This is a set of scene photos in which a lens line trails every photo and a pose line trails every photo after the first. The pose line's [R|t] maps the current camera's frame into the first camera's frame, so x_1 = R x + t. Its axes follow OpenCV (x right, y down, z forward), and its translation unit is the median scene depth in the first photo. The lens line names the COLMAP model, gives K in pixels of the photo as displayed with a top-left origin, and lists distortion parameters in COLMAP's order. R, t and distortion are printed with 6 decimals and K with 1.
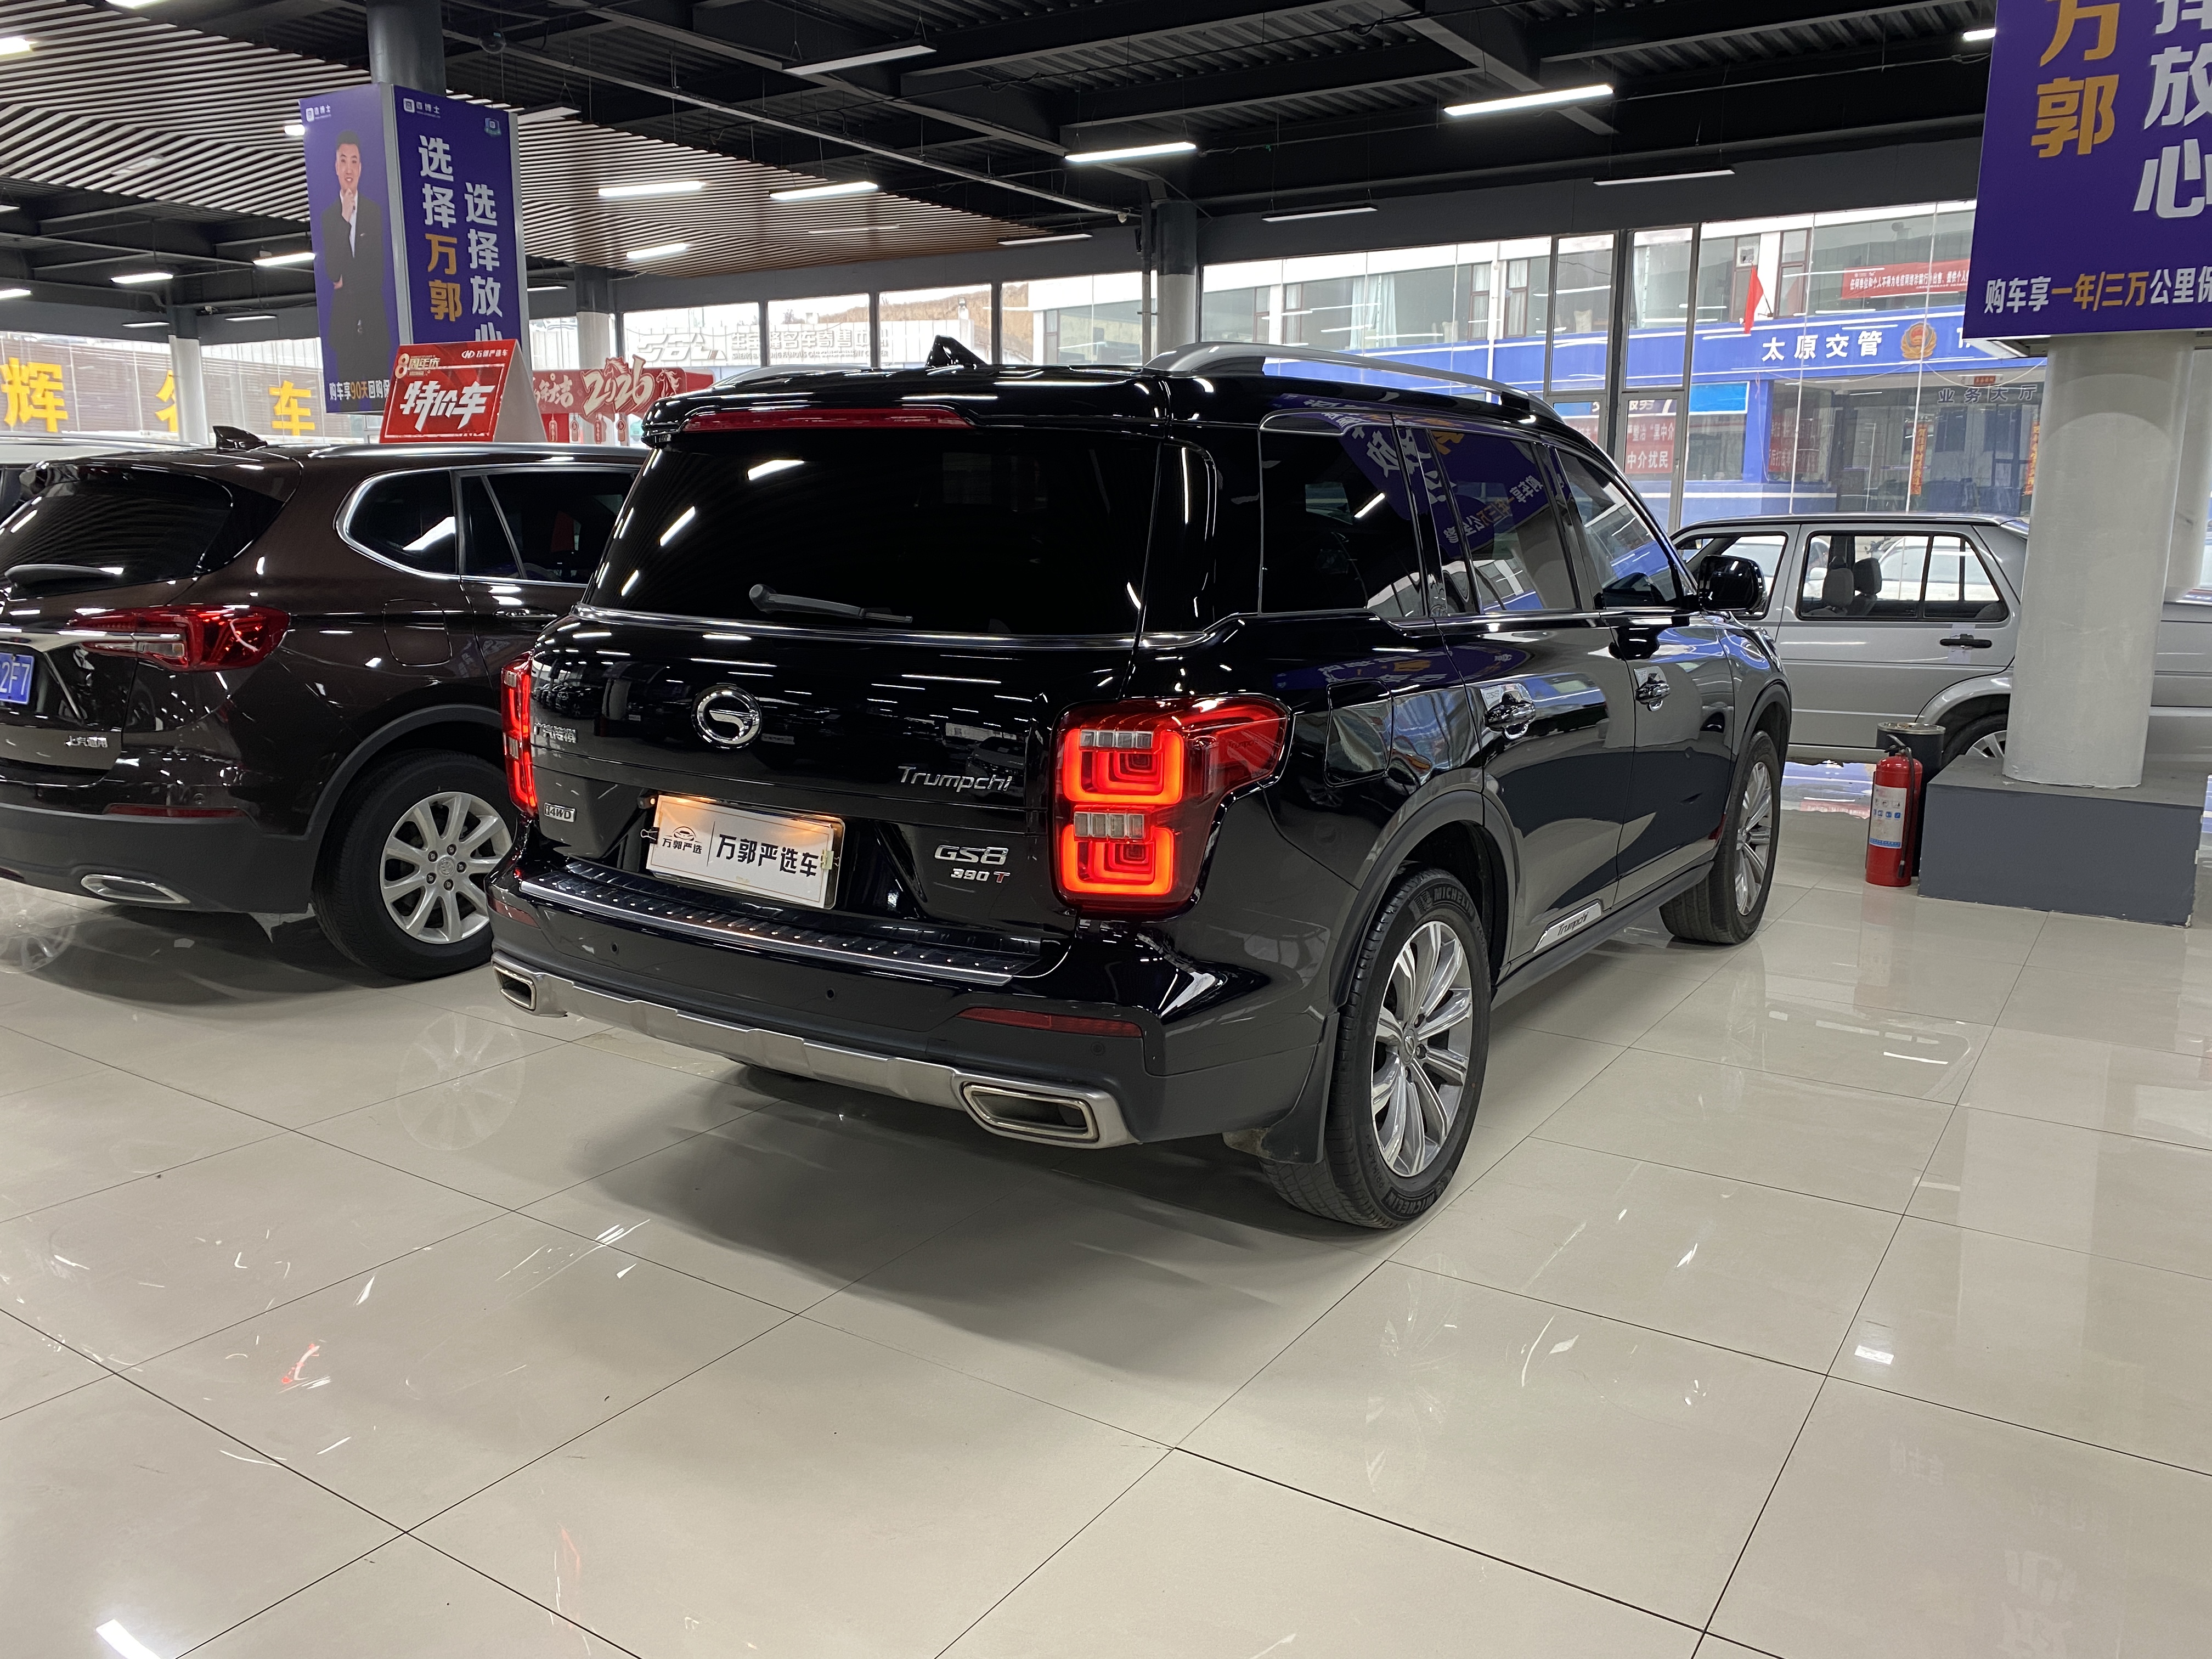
lens RADIAL K [[1674.6, 0, 1104.8], [0, 1674.6, 850.7], [0, 0, 1]] dist [0.025405, -0.009714]
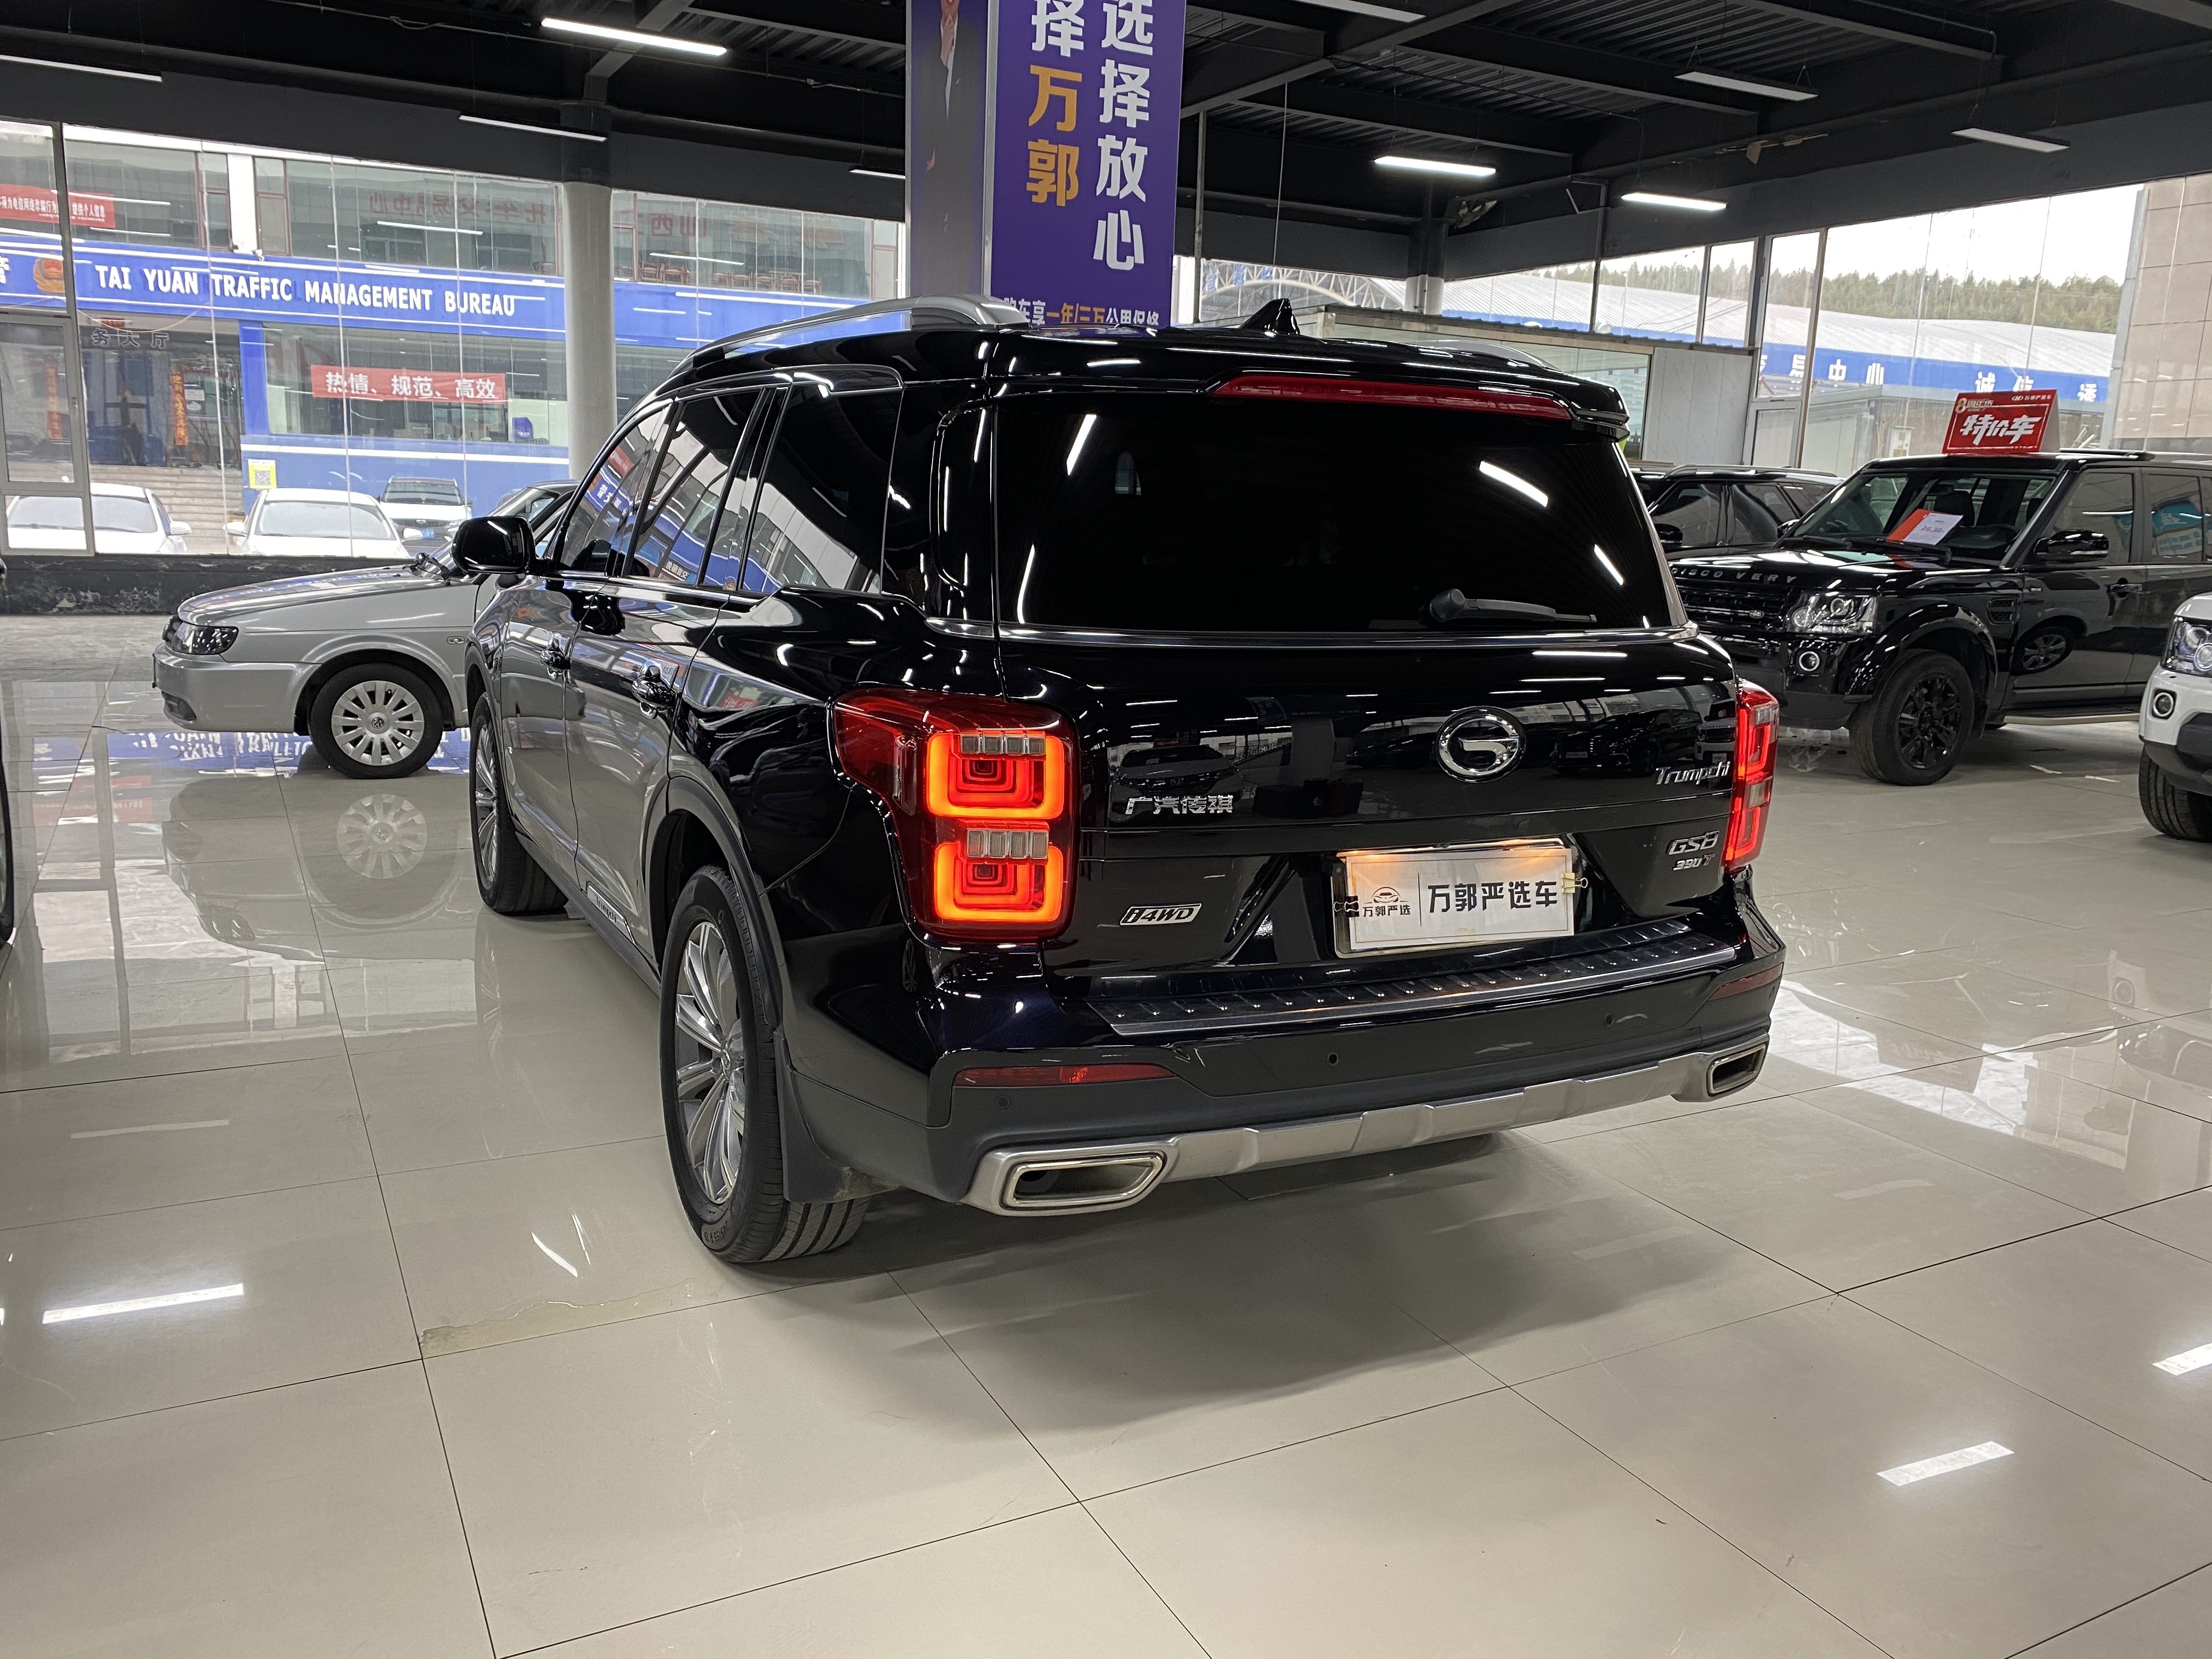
lens RADIAL K [[1672.4, 0, 1110.0], [0, 1672.4, 820.8], [0, 0, 1]] dist [0.049763, -0.047513]
pose [[0.502391, -0.152653, 0.851058, -0.545130], [0.142458, 0.985454, 0.092665, -0.076249], [-0.852824, 0.074686, 0.516829, 0.371359]]
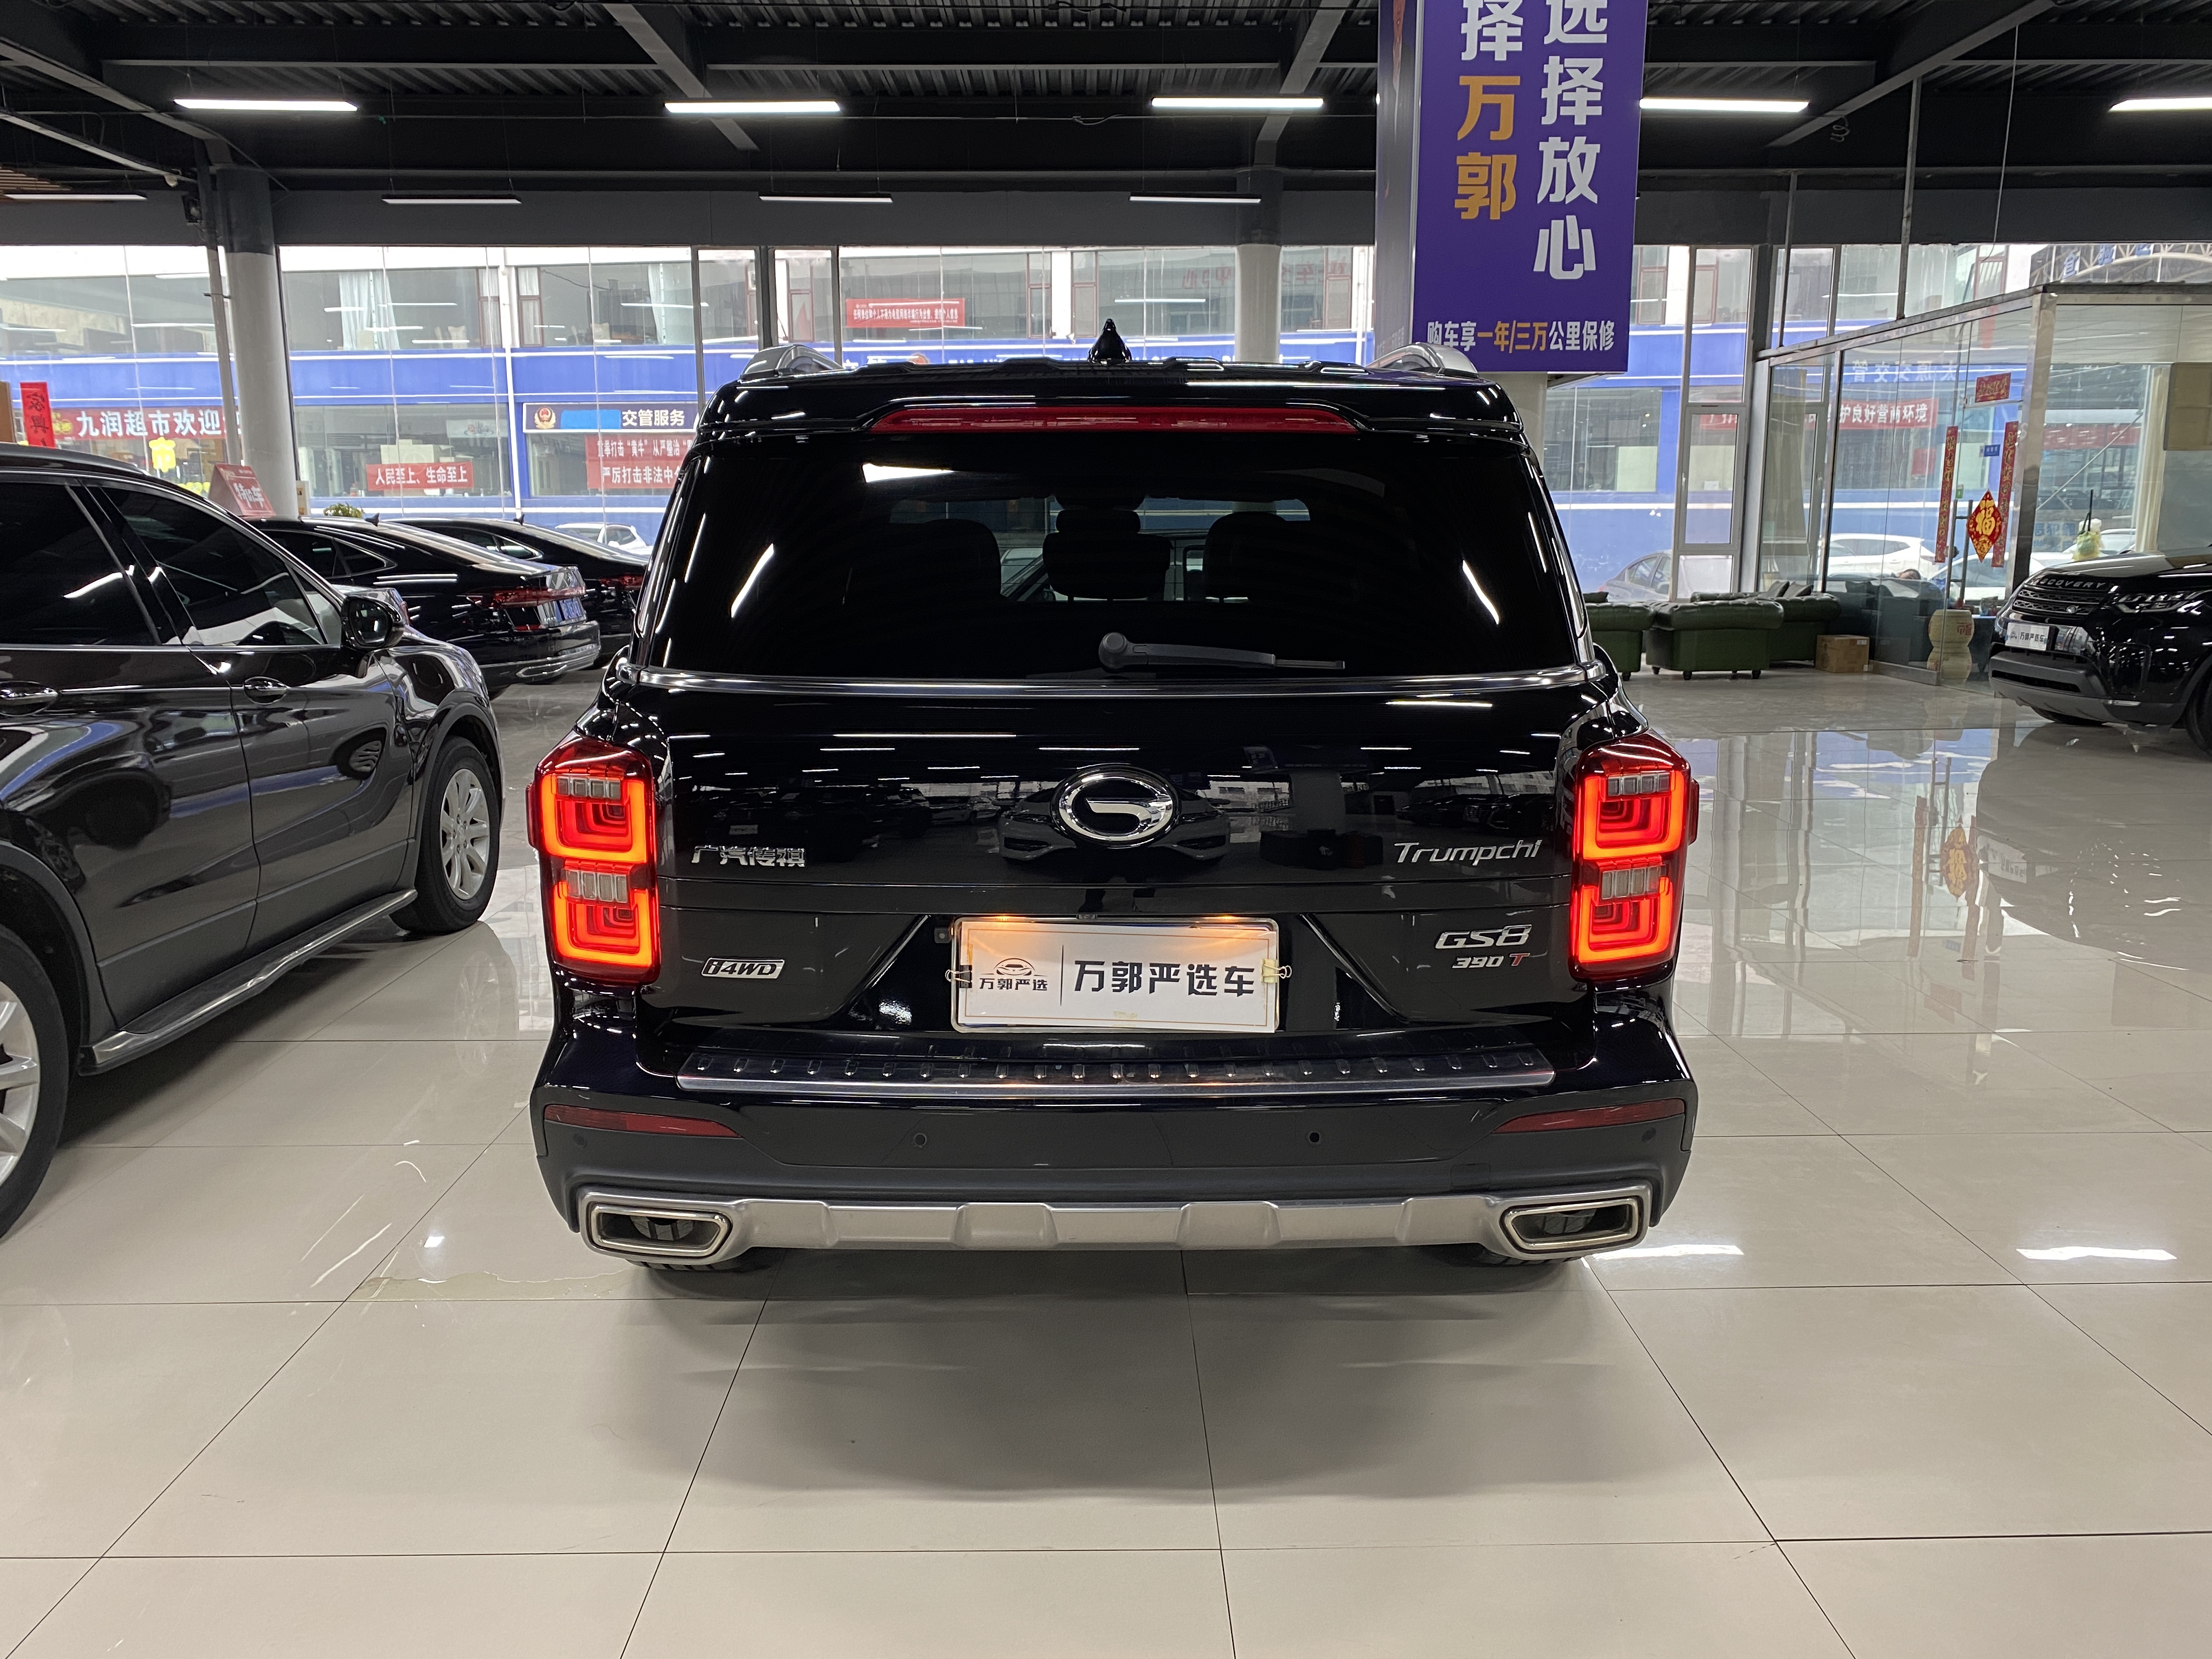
lens RADIAL K [[1679.5, 0, 1115.9], [0, 1679.5, 835.6], [0, 0, 1]] dist [0.025672, -0.005939]
pose [[0.833552, -0.110224, 0.541333, -0.329917], [0.119526, 0.992667, 0.018076, -0.041349], [-0.539356, 0.049636, 0.840614, 0.184917]]
